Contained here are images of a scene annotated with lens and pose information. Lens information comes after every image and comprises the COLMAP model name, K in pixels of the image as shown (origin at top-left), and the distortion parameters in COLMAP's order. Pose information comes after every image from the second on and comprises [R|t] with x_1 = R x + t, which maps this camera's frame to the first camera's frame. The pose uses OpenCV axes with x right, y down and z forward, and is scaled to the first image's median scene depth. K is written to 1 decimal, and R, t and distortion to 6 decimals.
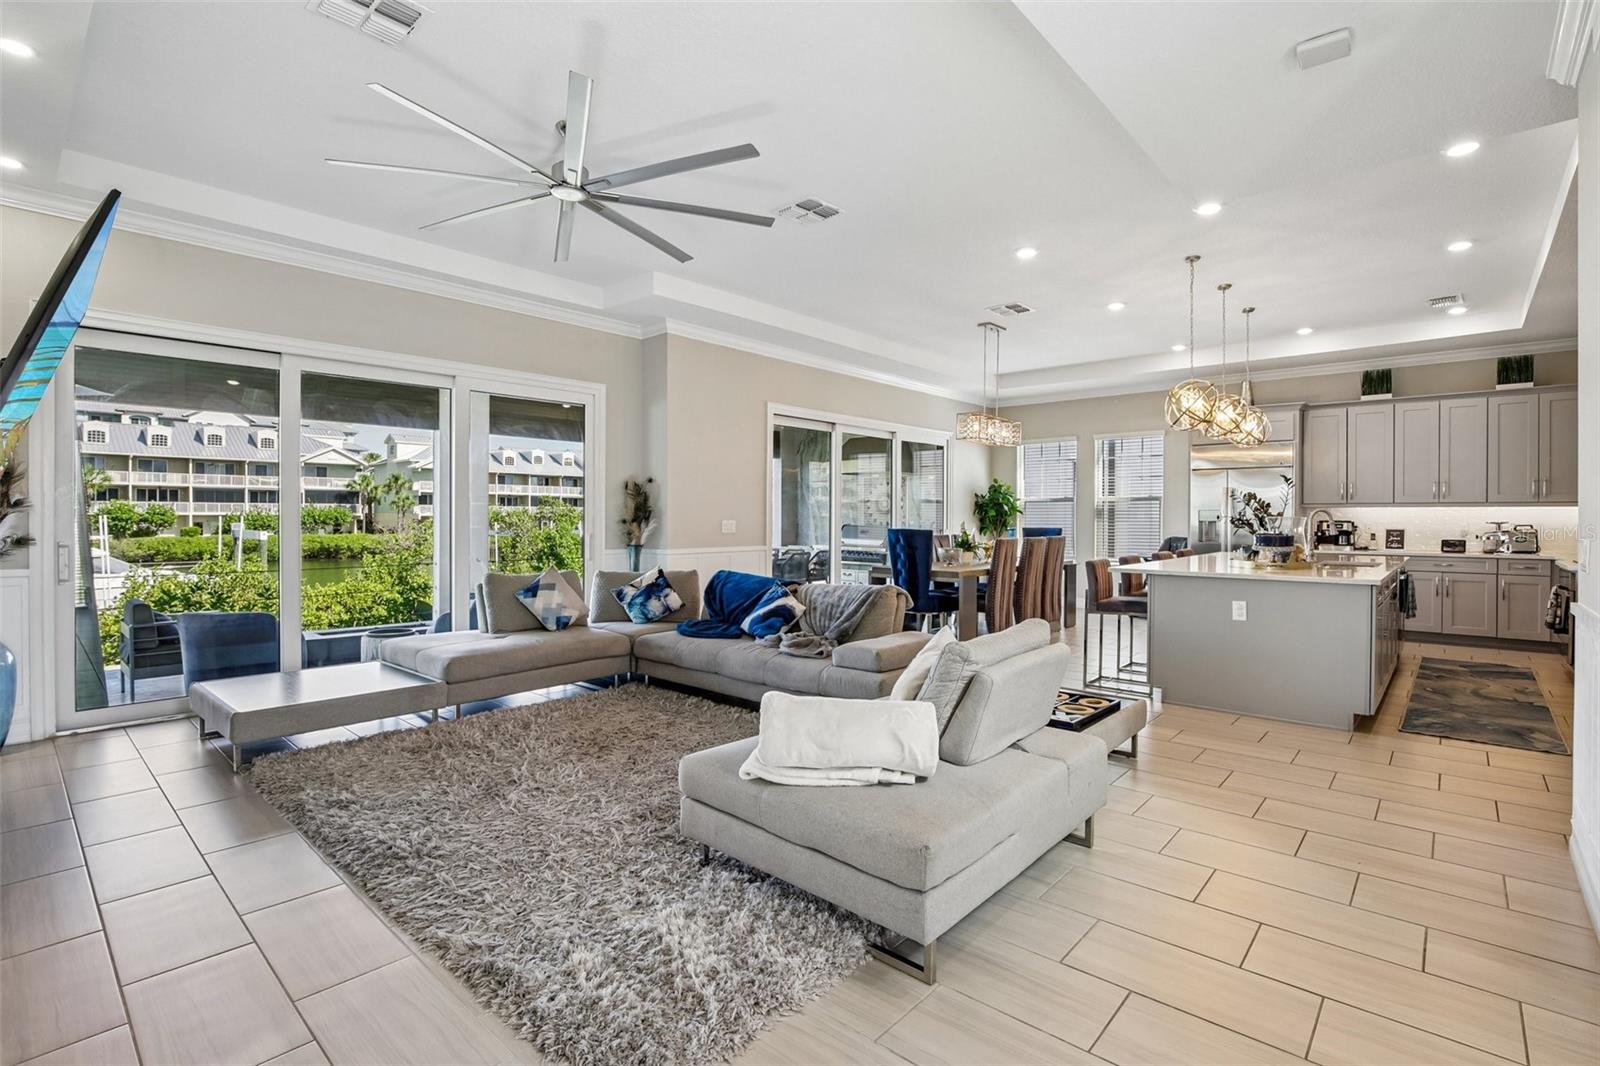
lens RADIAL K [[740.8, 0, 797.1], [0, 740.8, 525.7], [0, 0, 1]] dist [-0.024051, 0.002888]
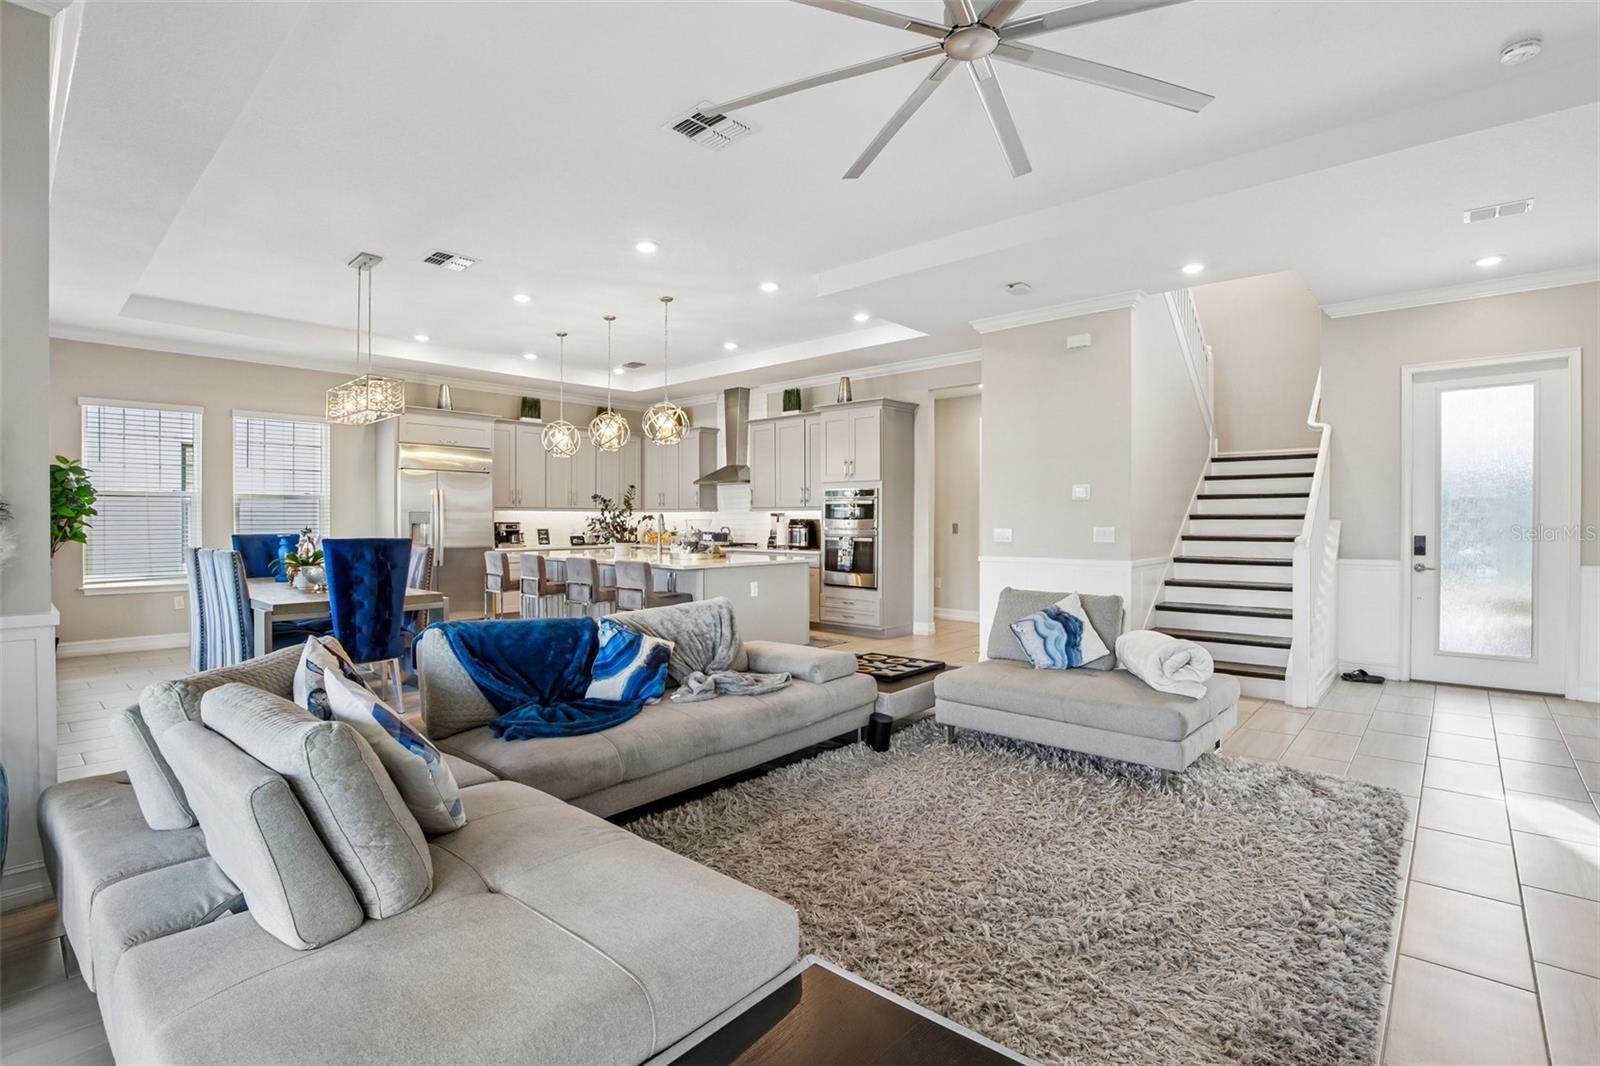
lens RADIAL K [[740.8, 0, 794.9], [0, 740.8, 534.3], [0, 0, 1]] dist [-0.024051, 0.002888]
pose [[-0.004841, -0.019780, 0.999793, -0.446261], [0.014442, 0.999699, 0.019848, -0.004805], [-0.999884, 0.014535, -0.004554, 0.579061]]
